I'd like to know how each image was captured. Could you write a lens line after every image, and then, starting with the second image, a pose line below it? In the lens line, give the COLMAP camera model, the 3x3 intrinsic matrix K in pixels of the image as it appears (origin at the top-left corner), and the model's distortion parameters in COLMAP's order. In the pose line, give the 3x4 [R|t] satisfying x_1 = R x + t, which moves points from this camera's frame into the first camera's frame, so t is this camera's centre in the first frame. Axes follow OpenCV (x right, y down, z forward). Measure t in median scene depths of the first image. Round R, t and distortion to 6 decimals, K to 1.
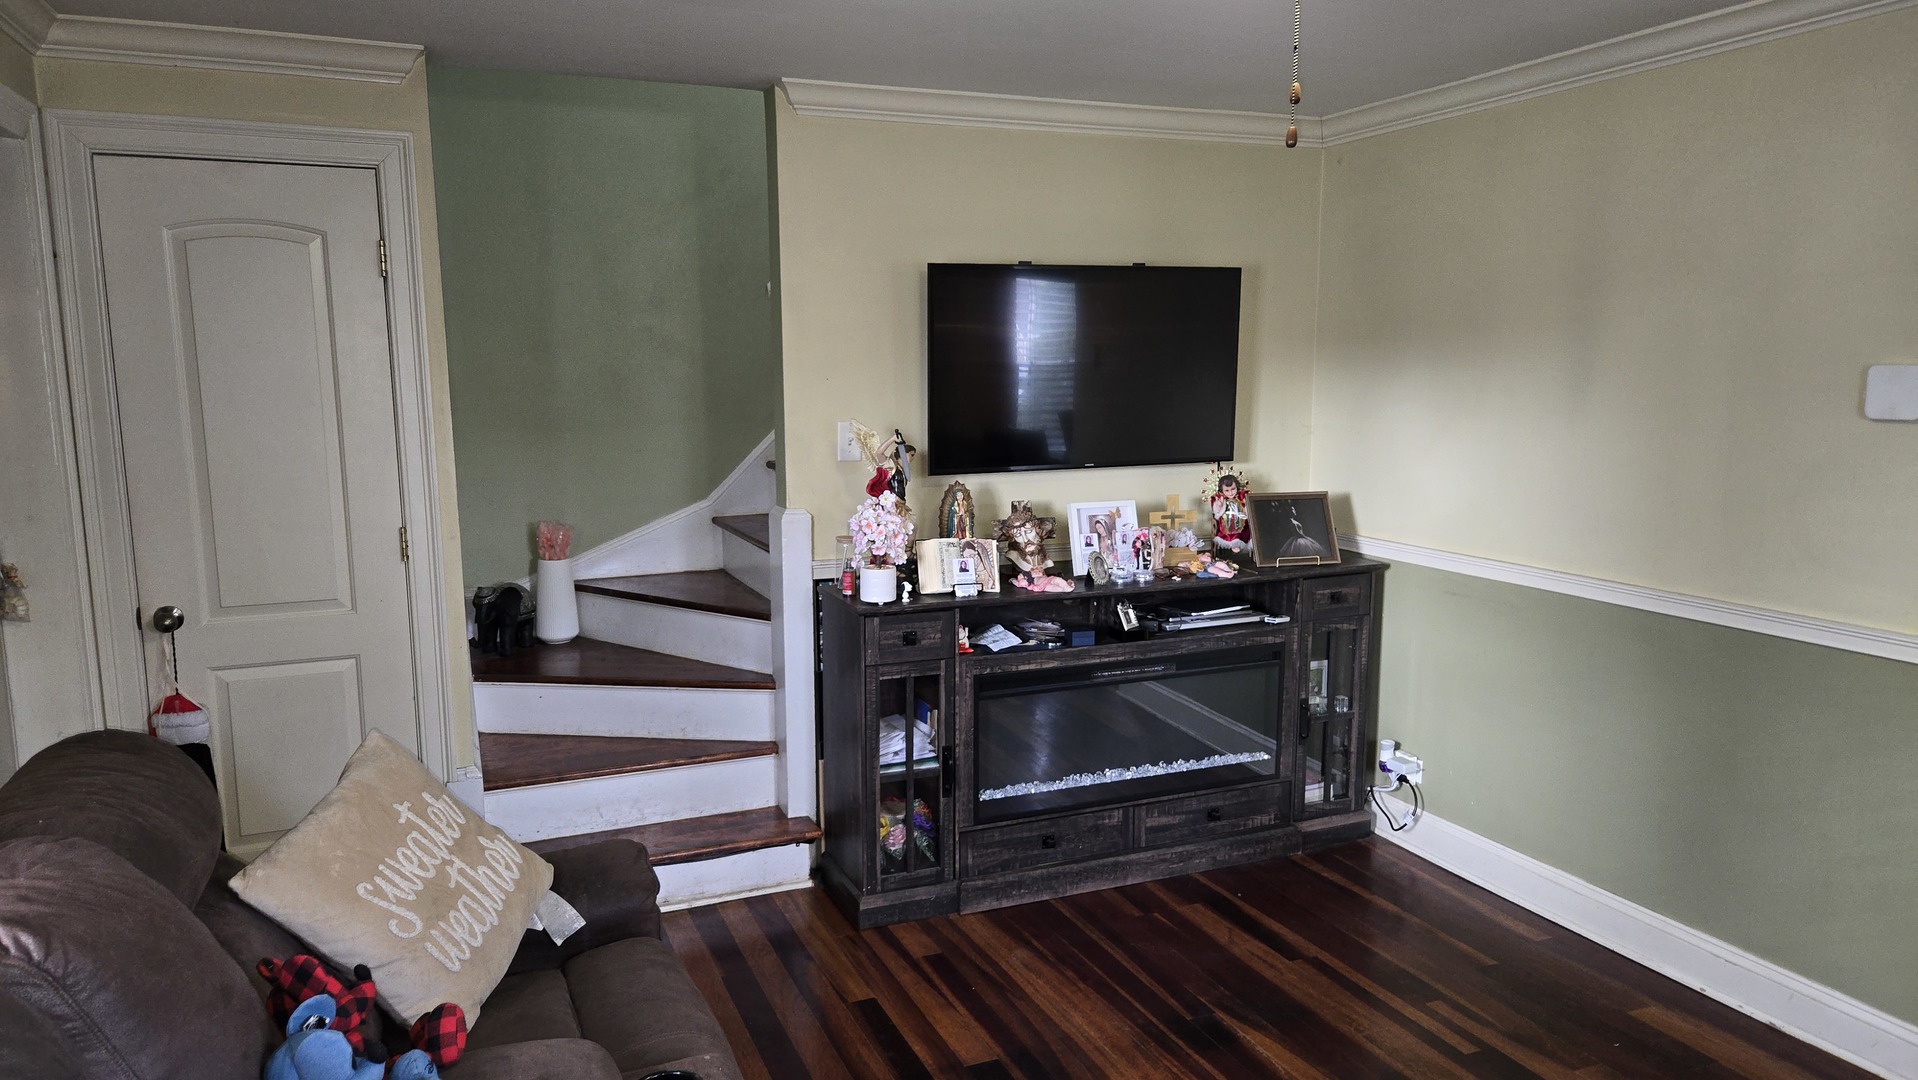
lens RADIAL K [[1273.0, 0, 959.0], [0, 1273.0, 540.0], [0, 0, 1]] dist [0.067862, -0.048305]
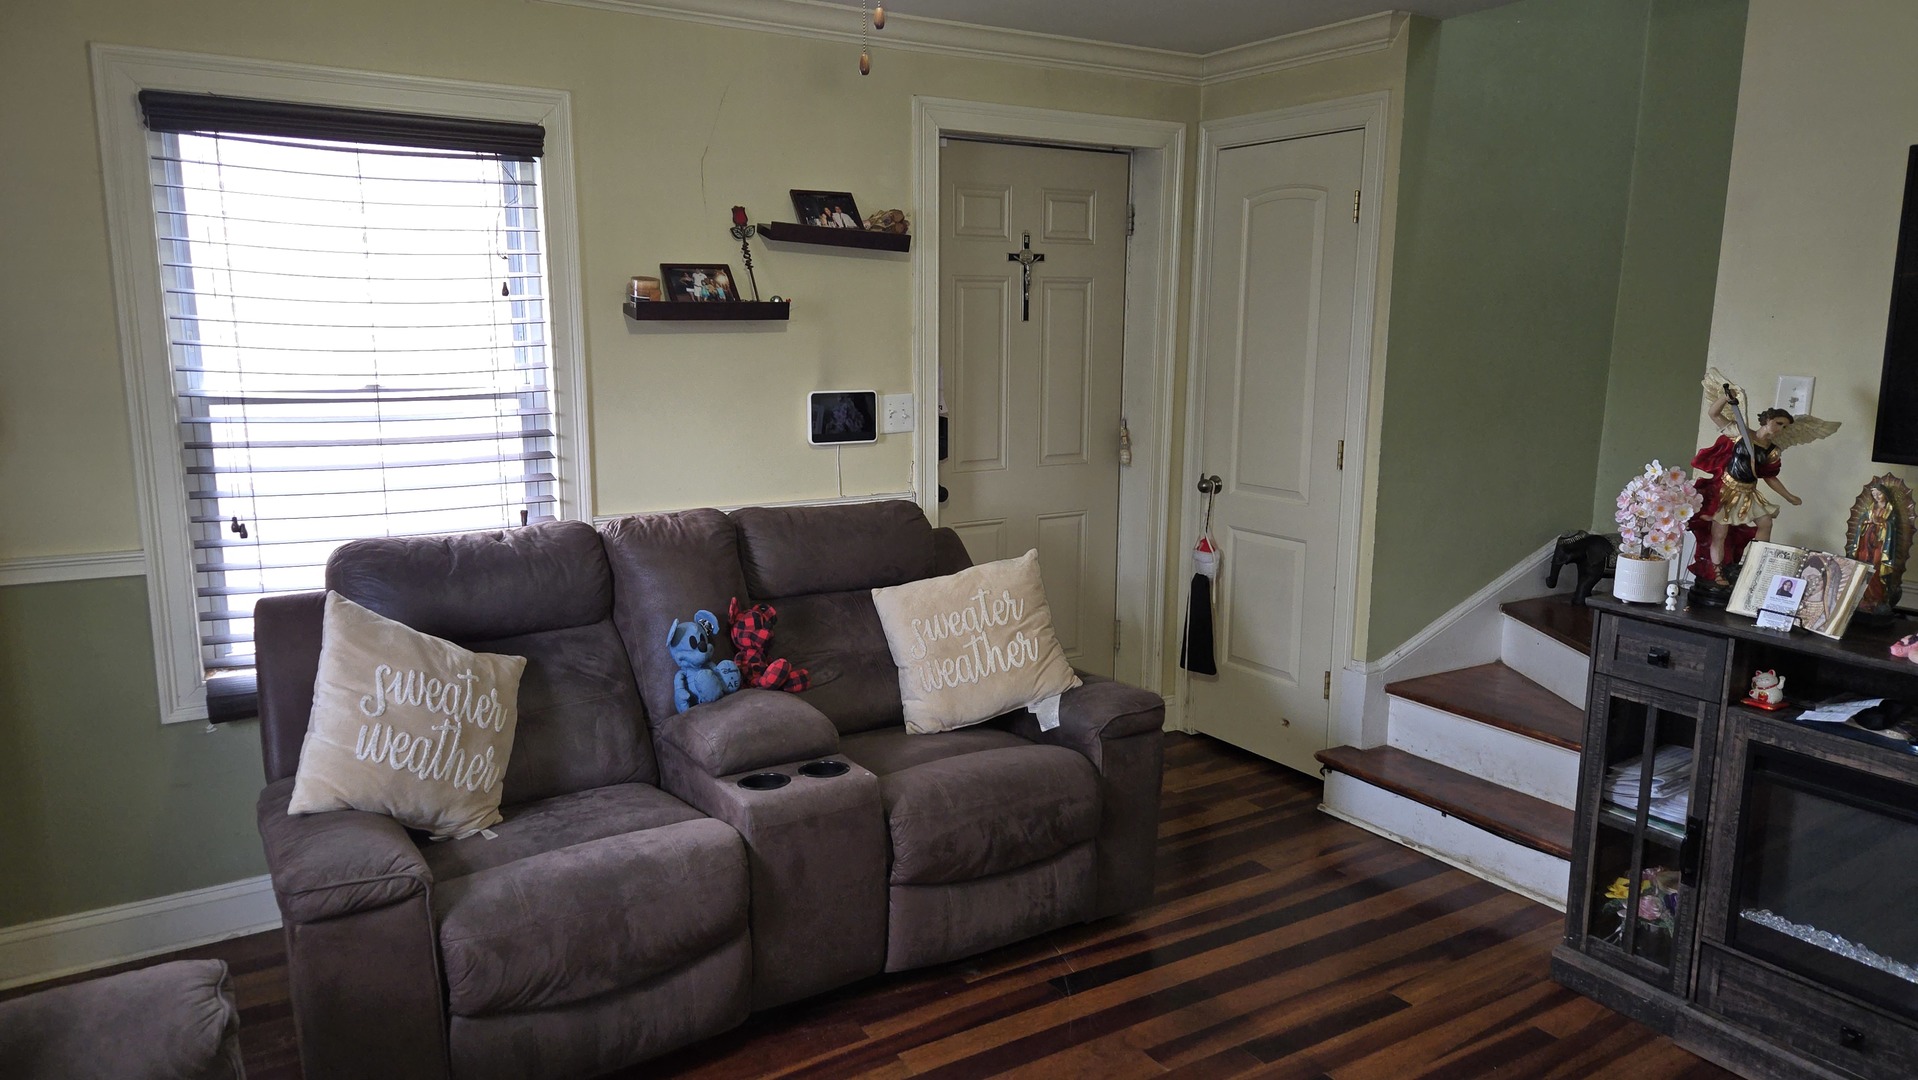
lens RADIAL K [[1273.0, 0, 959.0], [0, 1273.0, 540.0], [0, 0, 1]] dist [0.067862, -0.048305]
pose [[0.181269, 0.182209, -0.966406, 0.612278], [-0.150205, 0.976286, 0.155898, -0.048385], [0.971895, 0.116899, 0.204339, 0.416041]]
